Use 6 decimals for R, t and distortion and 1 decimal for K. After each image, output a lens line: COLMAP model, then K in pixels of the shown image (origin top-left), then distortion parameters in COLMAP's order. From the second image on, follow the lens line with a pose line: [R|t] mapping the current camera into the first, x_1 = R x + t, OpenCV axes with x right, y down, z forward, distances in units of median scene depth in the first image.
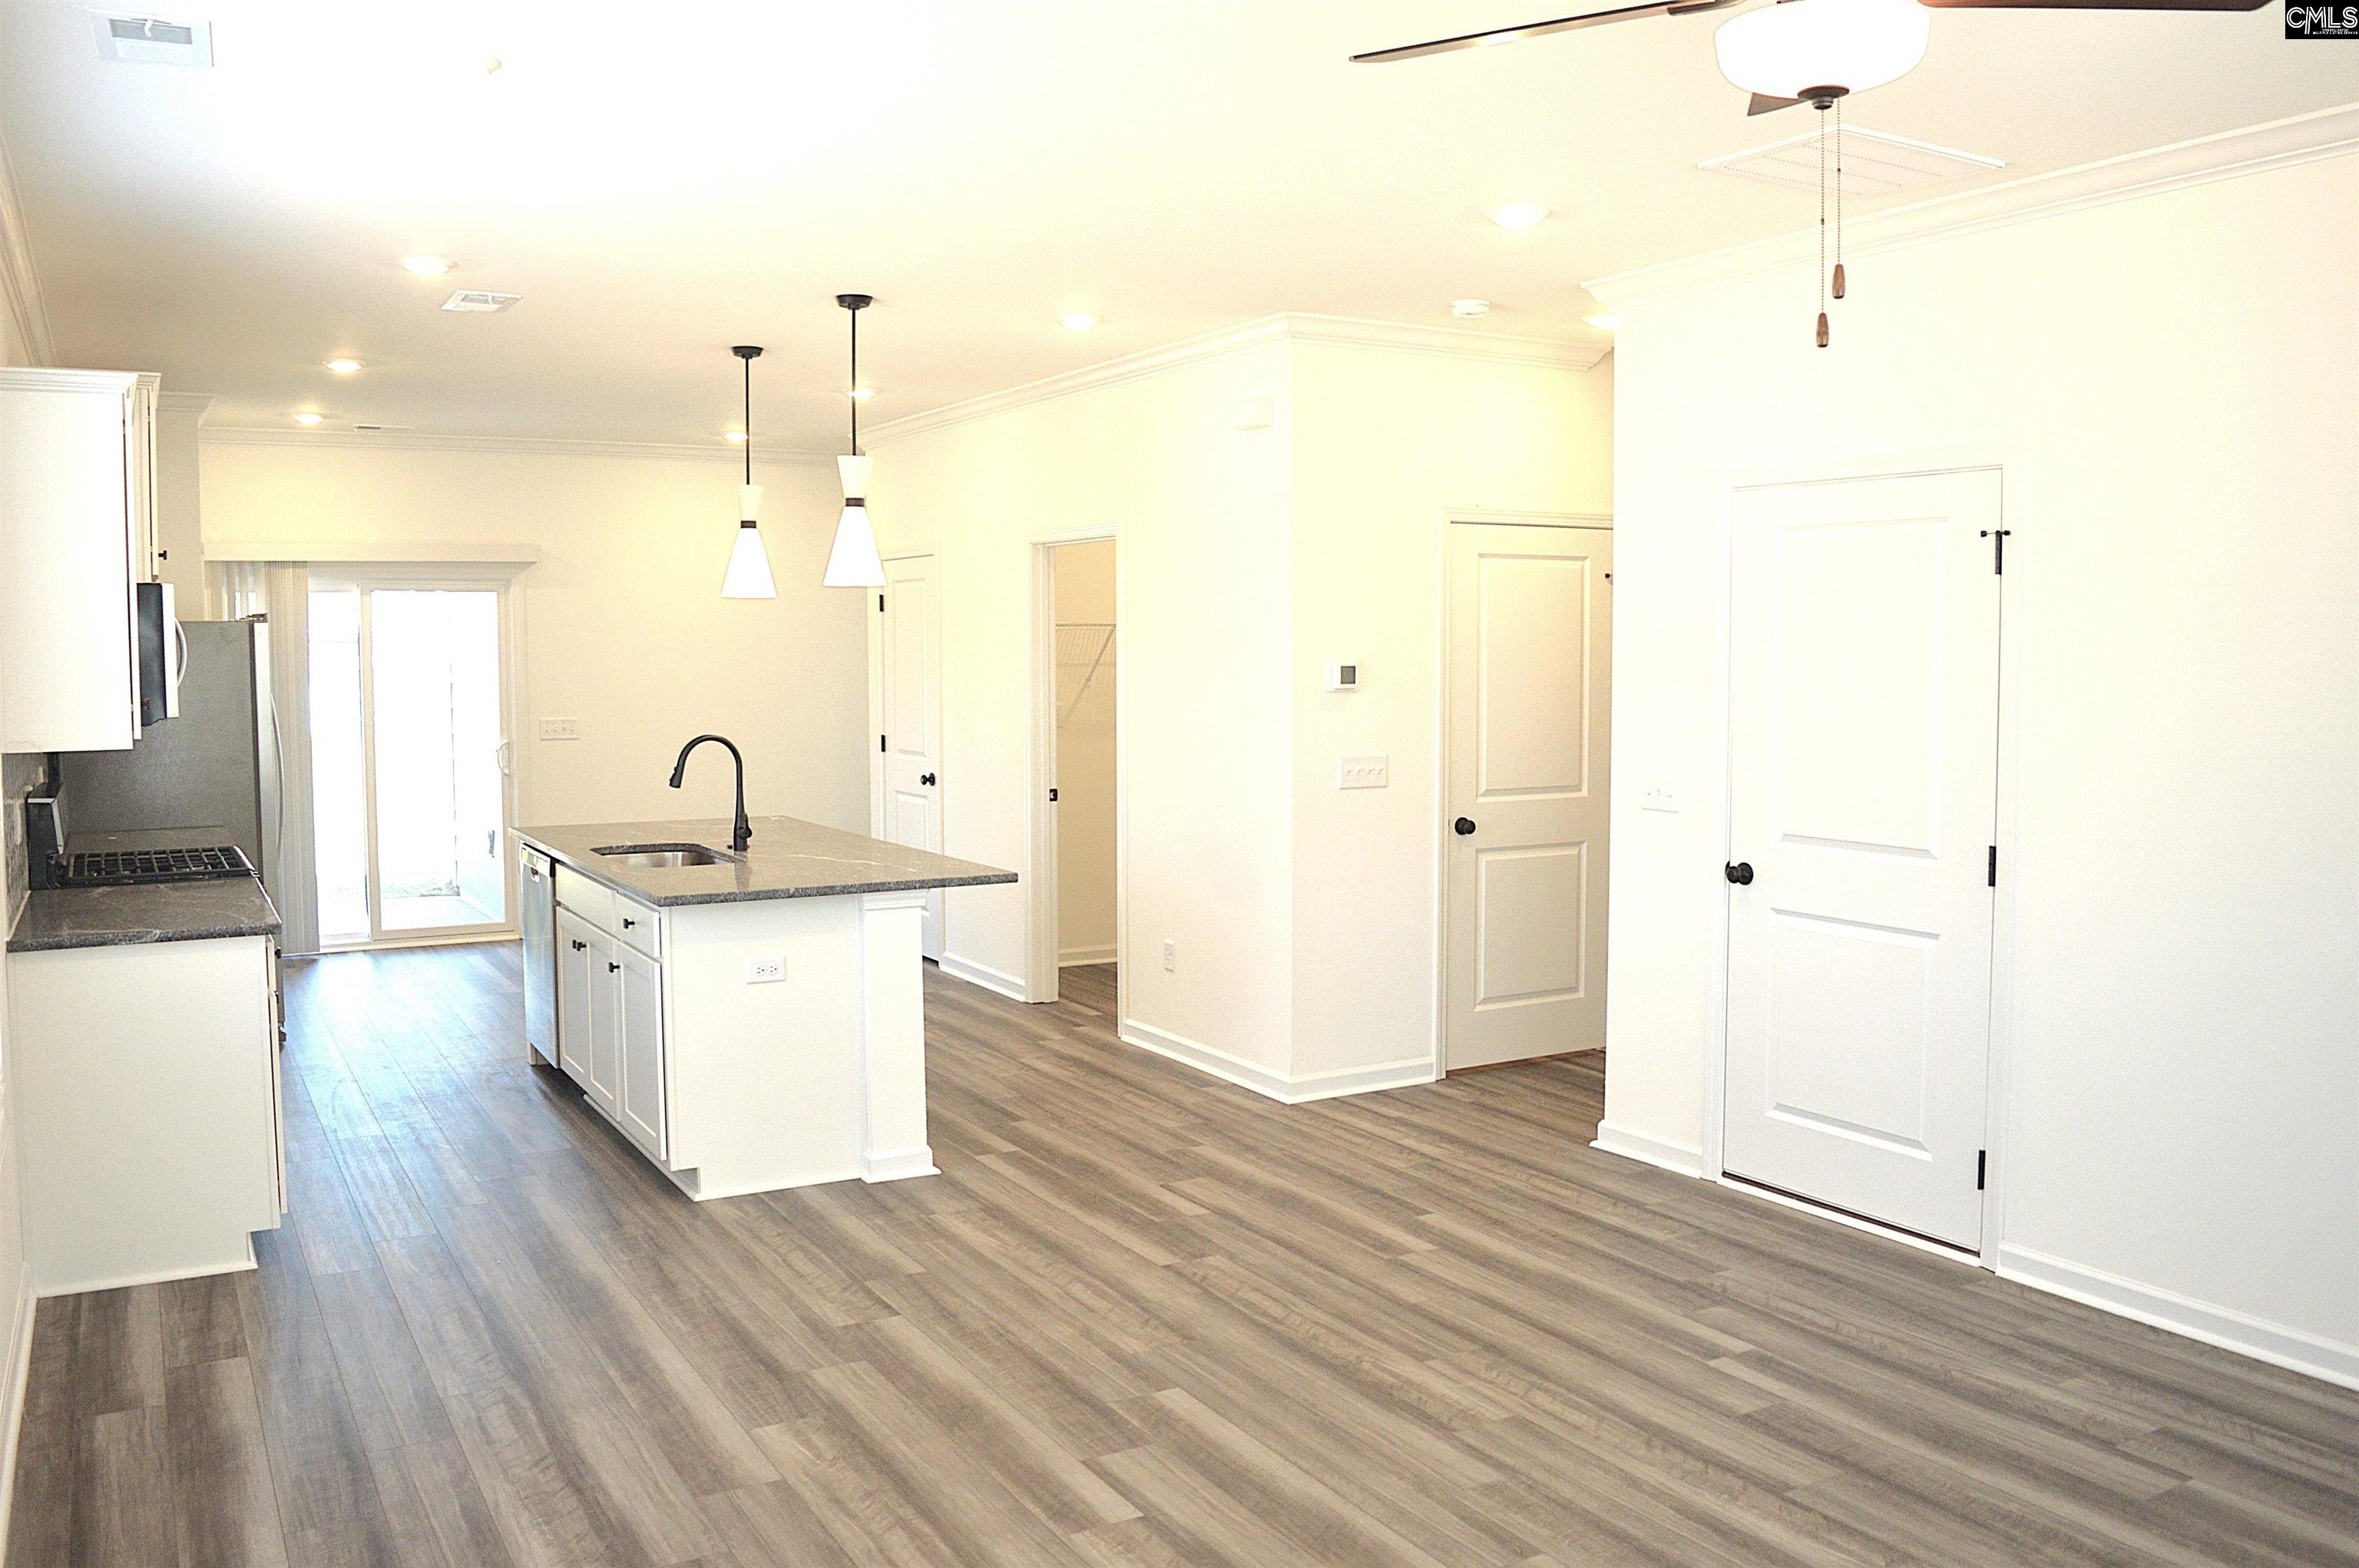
lens RADIAL K [[1913.6, 0, 1156.0], [0, 1913.6, 770.6], [0, 0, 1]] dist [-0.094916, 0.020393]
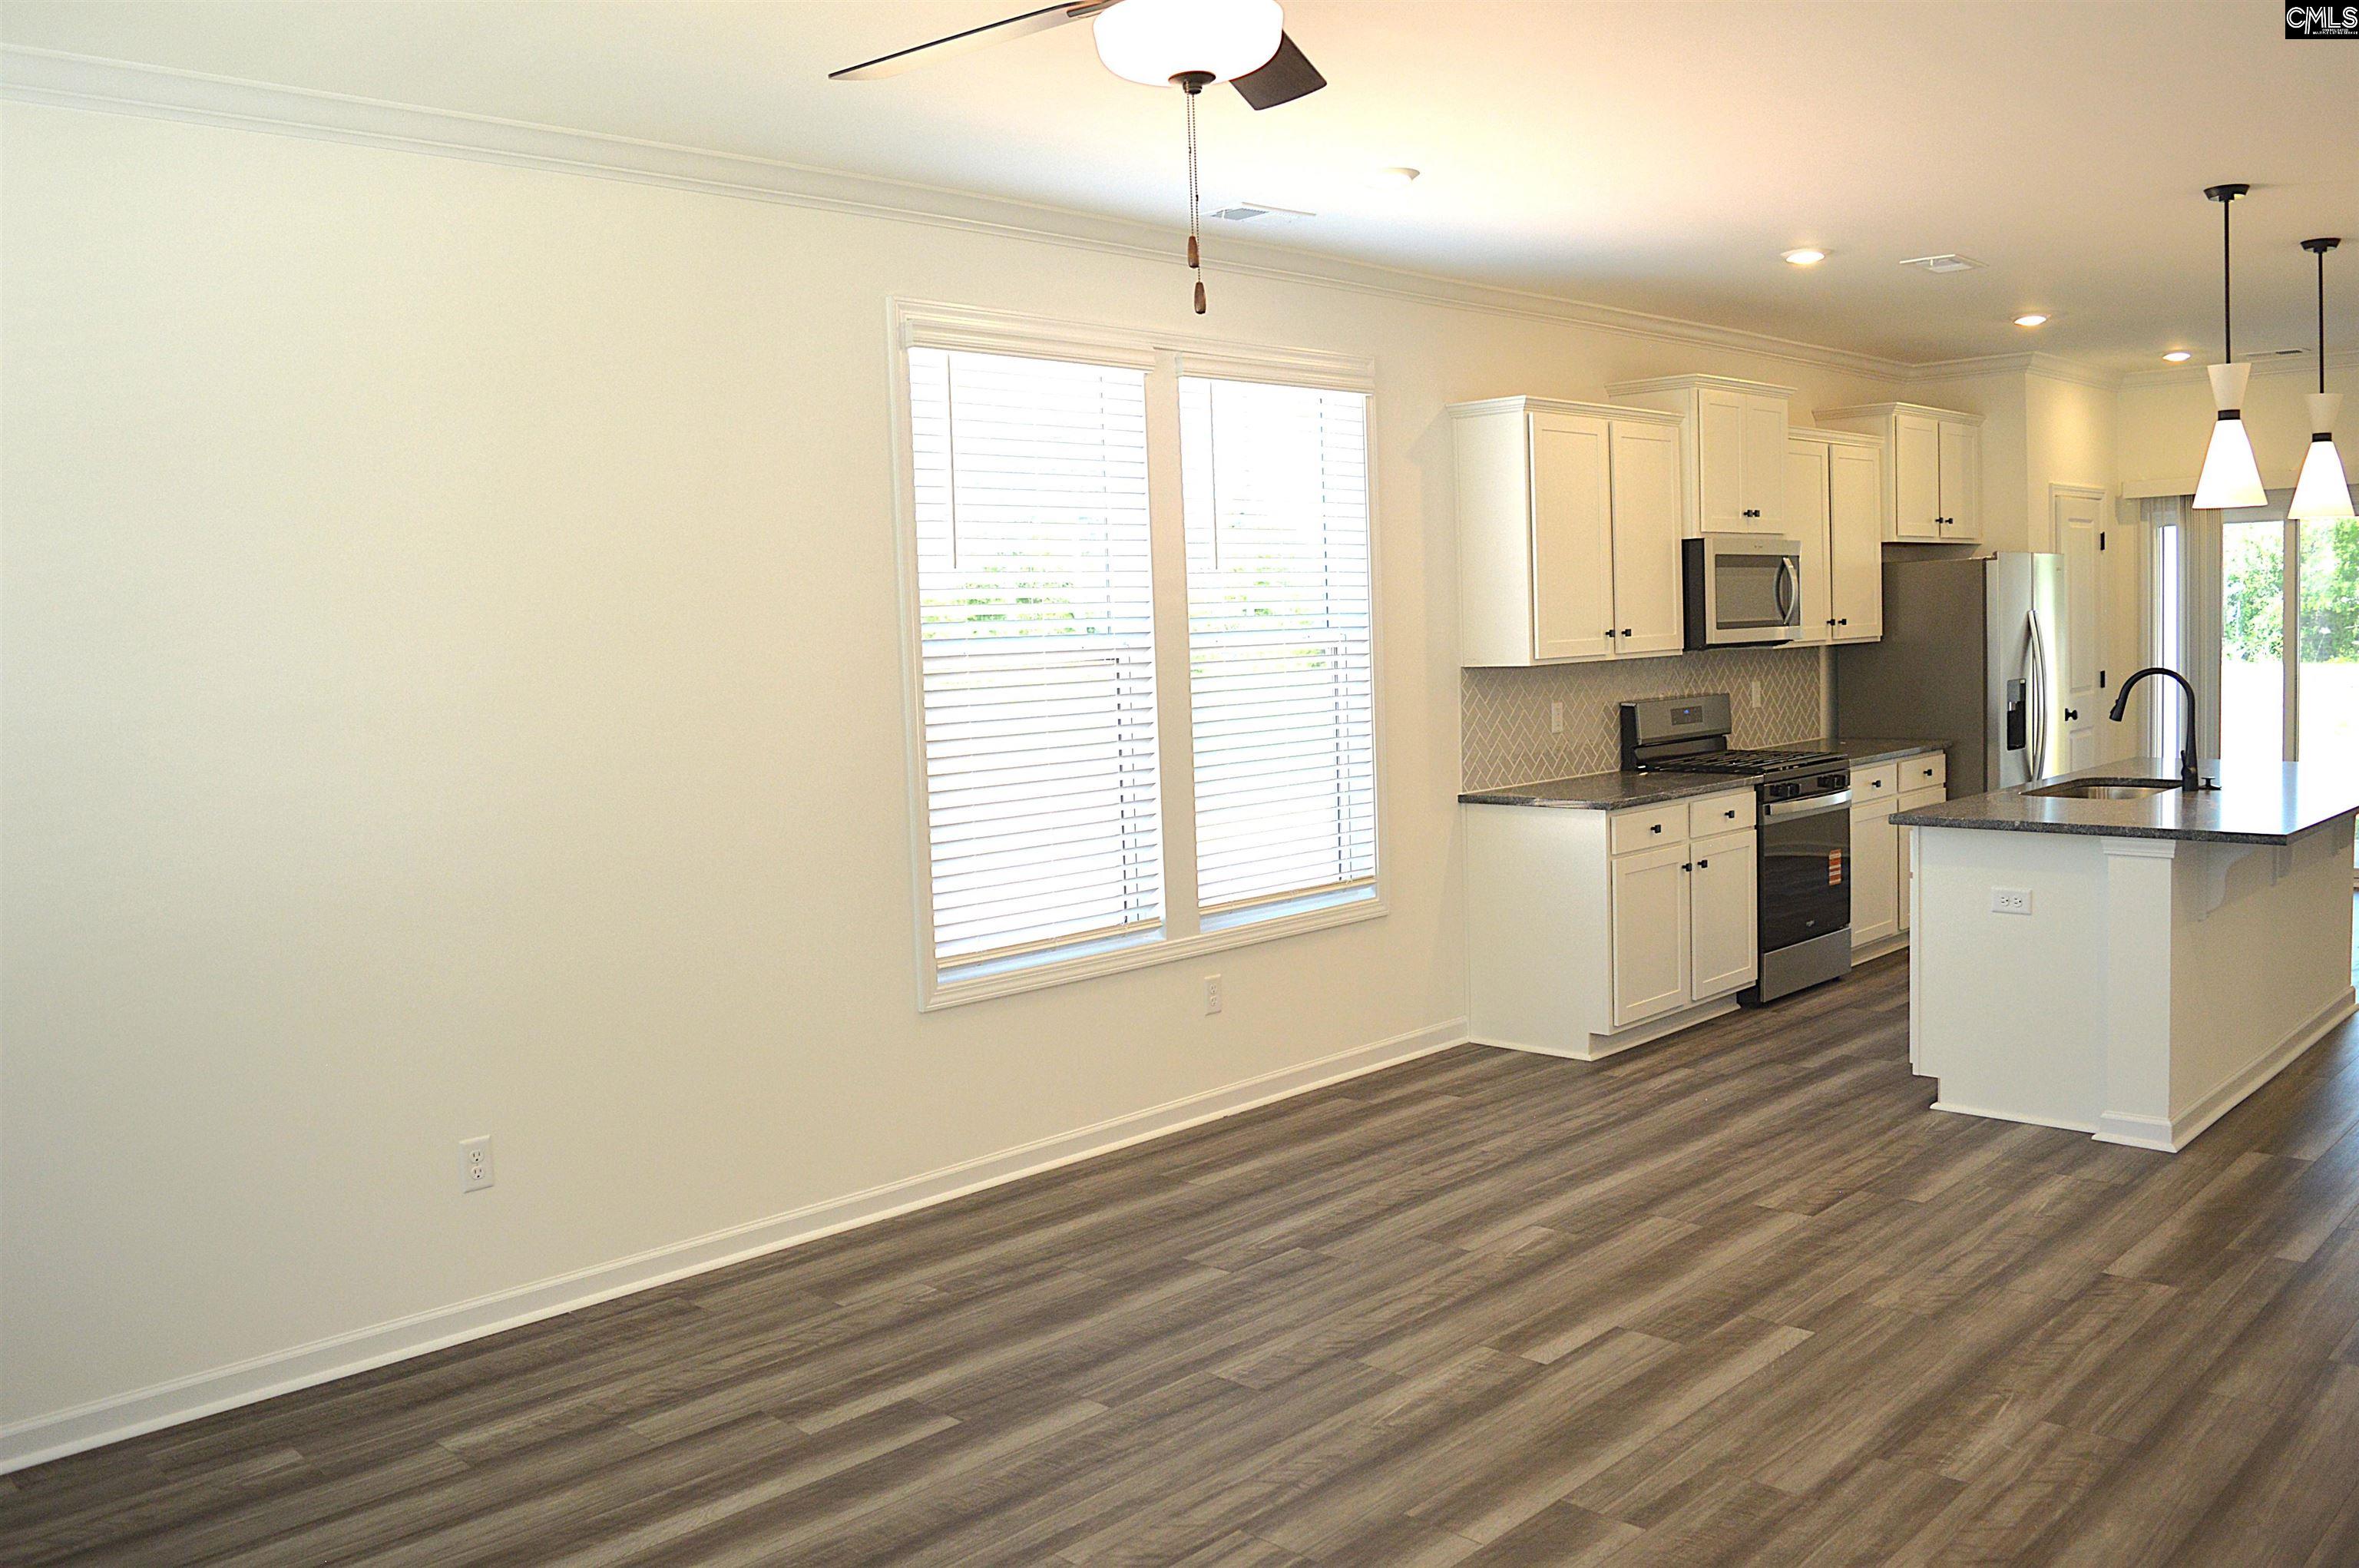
lens RADIAL K [[1913.6, 0, 1156.0], [0, 1913.6, 770.6], [0, 0, 1]] dist [-0.094916, 0.020393]
pose [[0.249636, 0.070339, -0.965782, 0.773028], [-0.030768, 0.997431, 0.064691, -0.017200], [0.967851, 0.013566, 0.251159, 0.380772]]
